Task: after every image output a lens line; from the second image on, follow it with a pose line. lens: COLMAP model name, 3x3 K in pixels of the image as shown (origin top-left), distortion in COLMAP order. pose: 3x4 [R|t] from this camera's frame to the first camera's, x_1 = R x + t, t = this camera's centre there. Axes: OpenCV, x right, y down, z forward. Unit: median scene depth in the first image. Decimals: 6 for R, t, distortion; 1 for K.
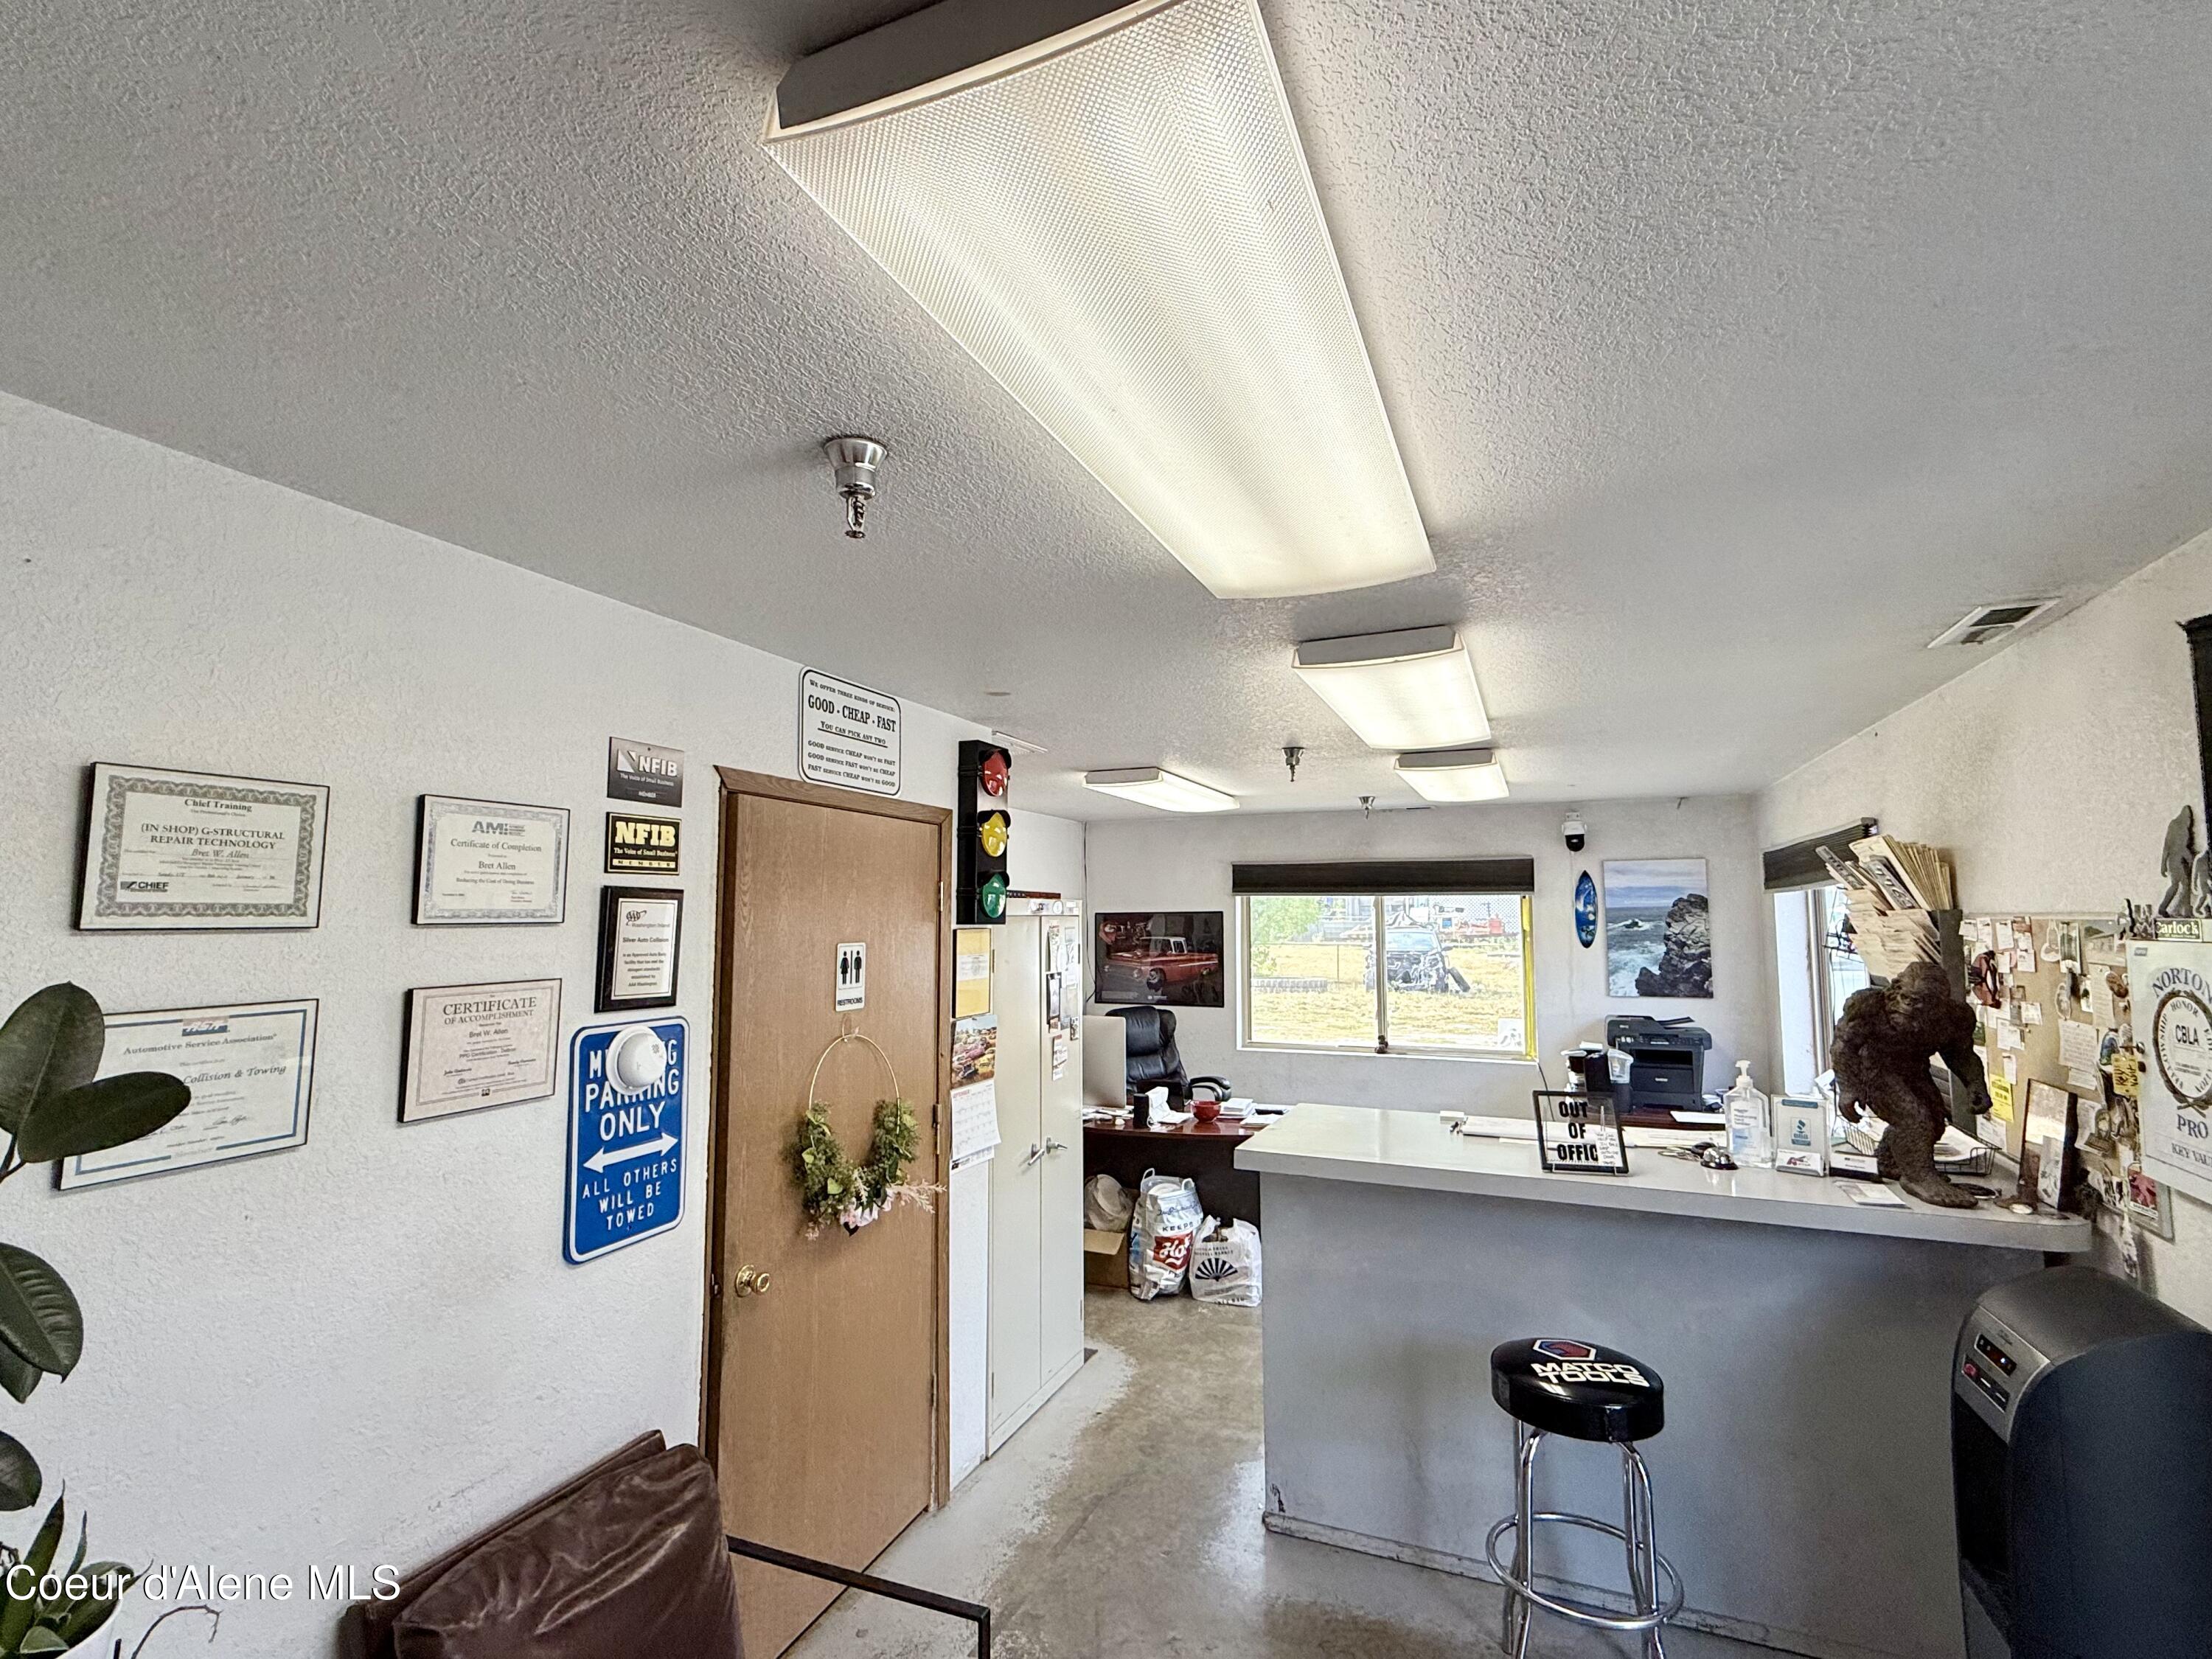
lens RADIAL K [[1040.8, 0, 1106.8], [0, 1040.8, 825.1], [0, 0, 1]] dist [0.003891, 0.000491]
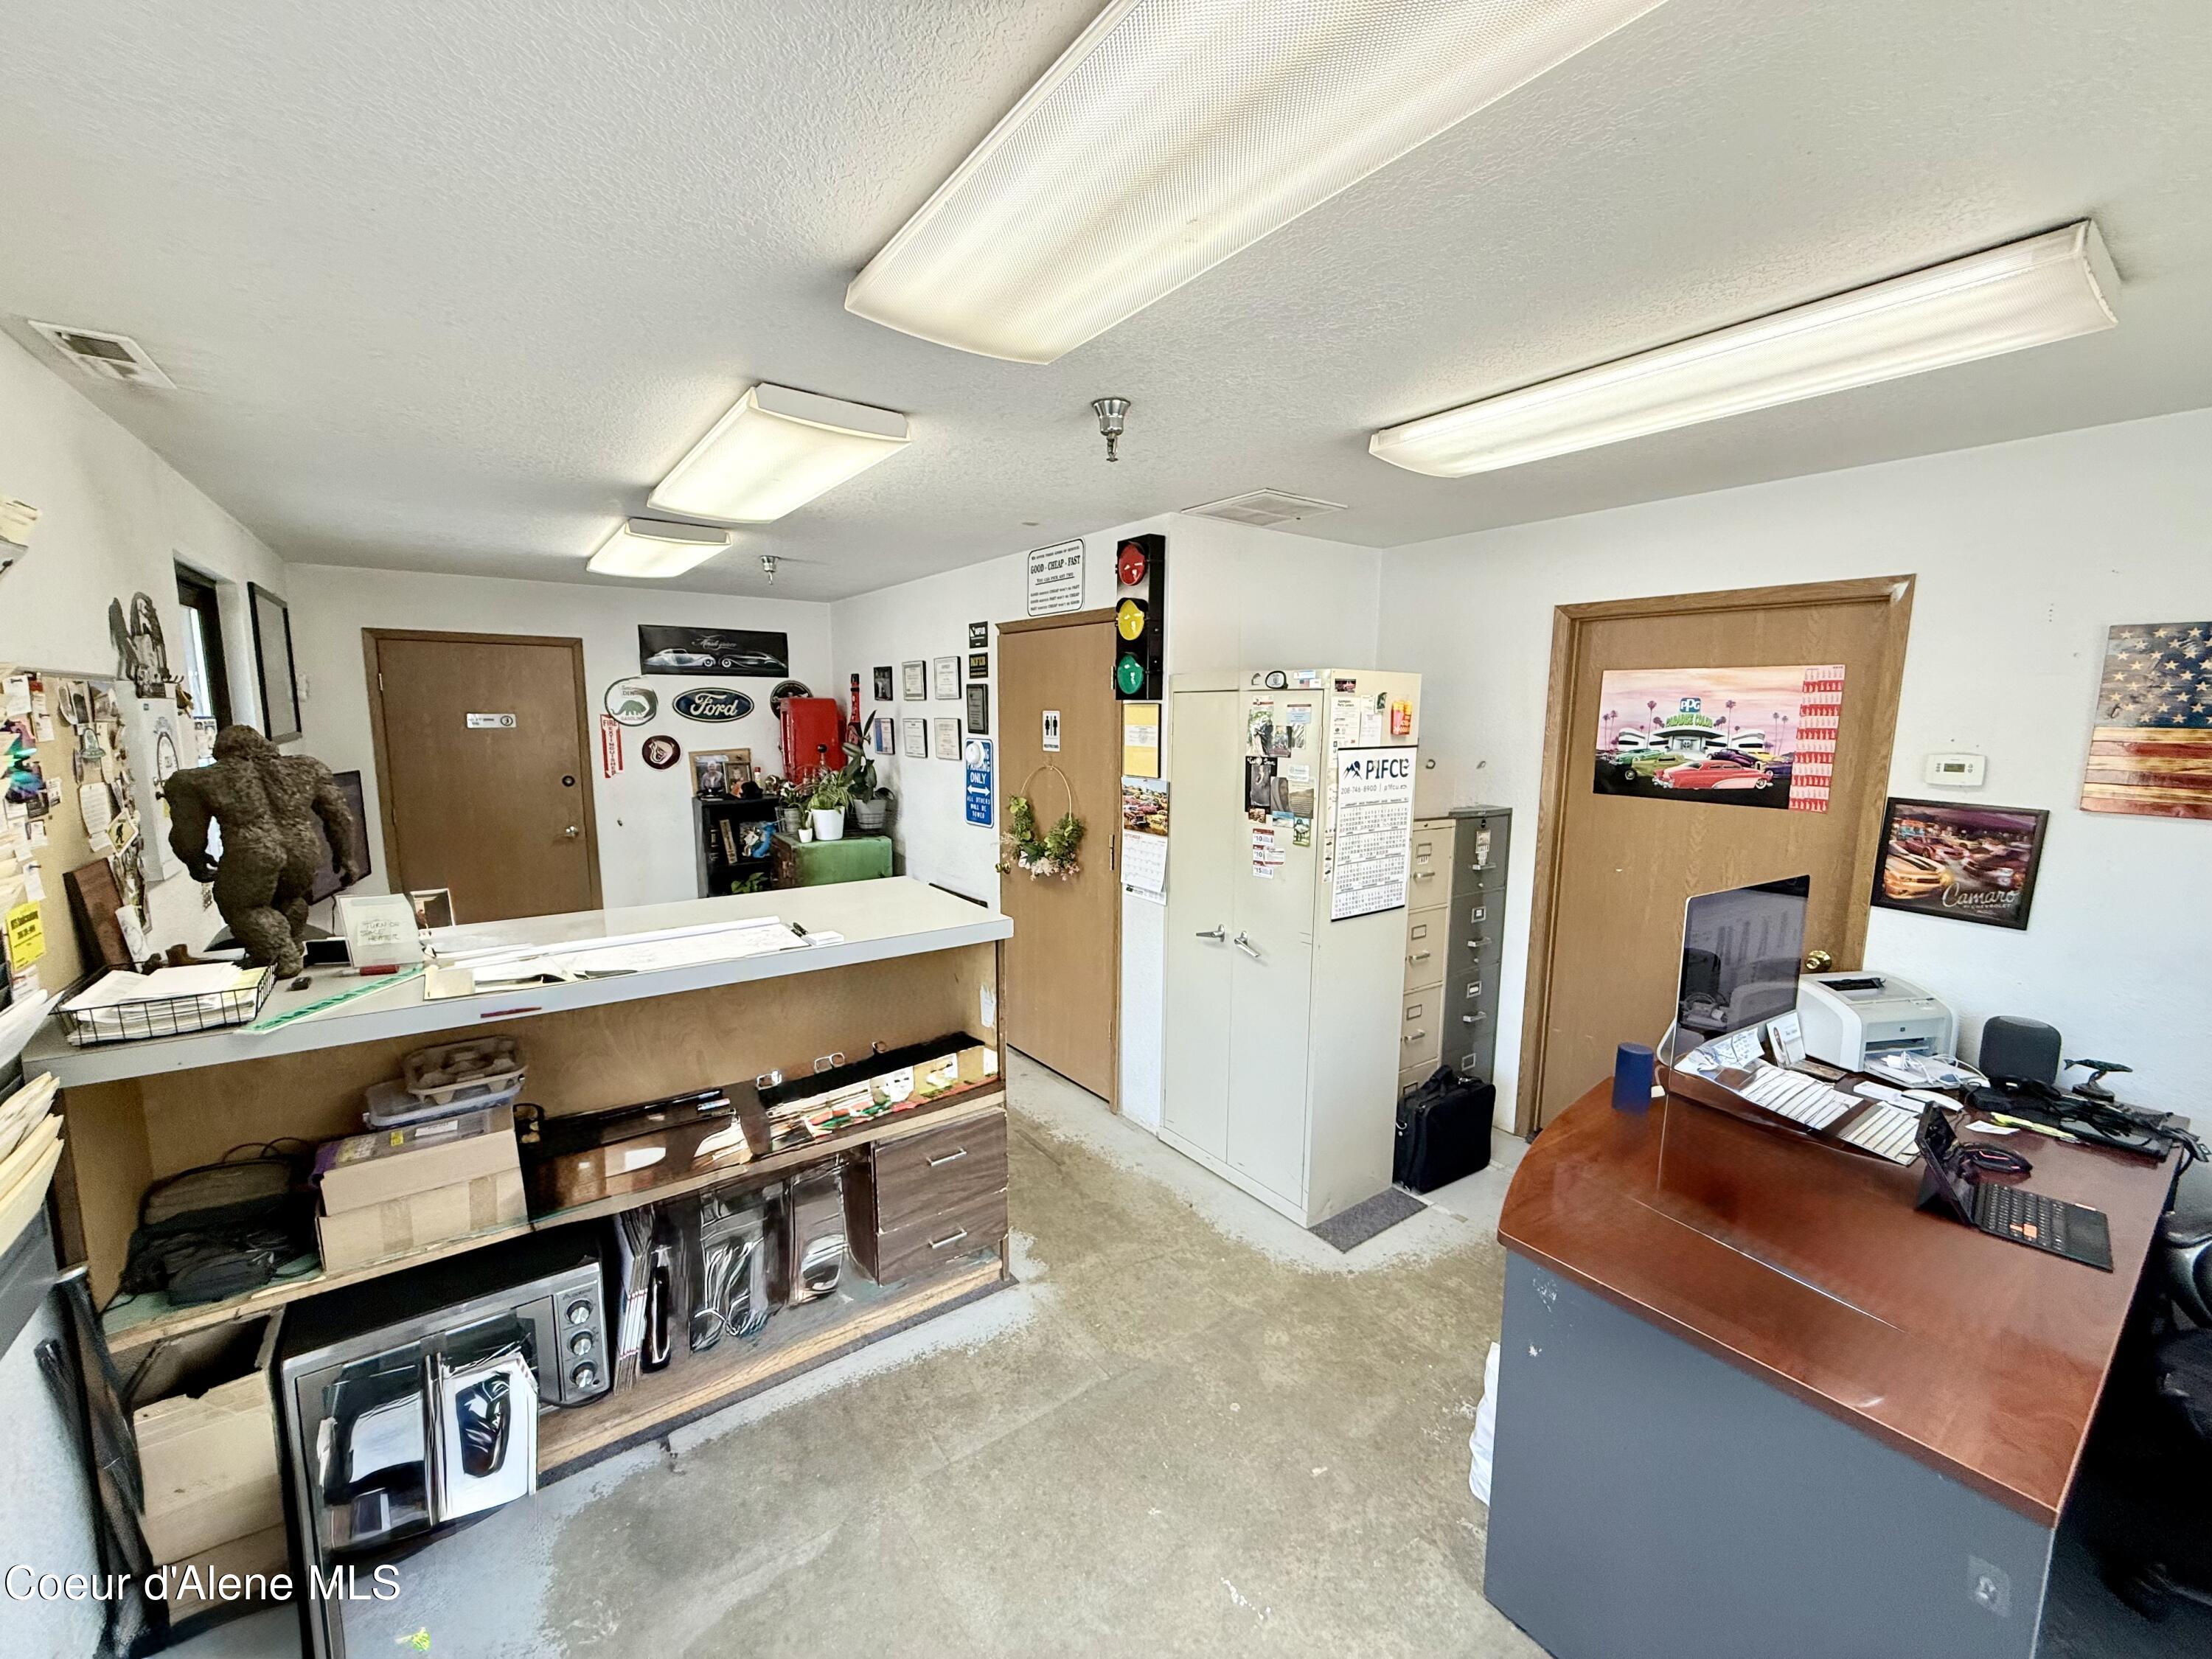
lens RADIAL K [[888.5, 0, 1107.4], [0, 888.5, 827.1], [0, 0, 1]] dist [0.001209, 0.000058]
pose [[-0.517631, 0.109658, -0.848547, 0.884685], [0.068811, 0.993876, 0.086463, 0.173613], [0.852832, -0.013634, -0.522007, 1.738238]]
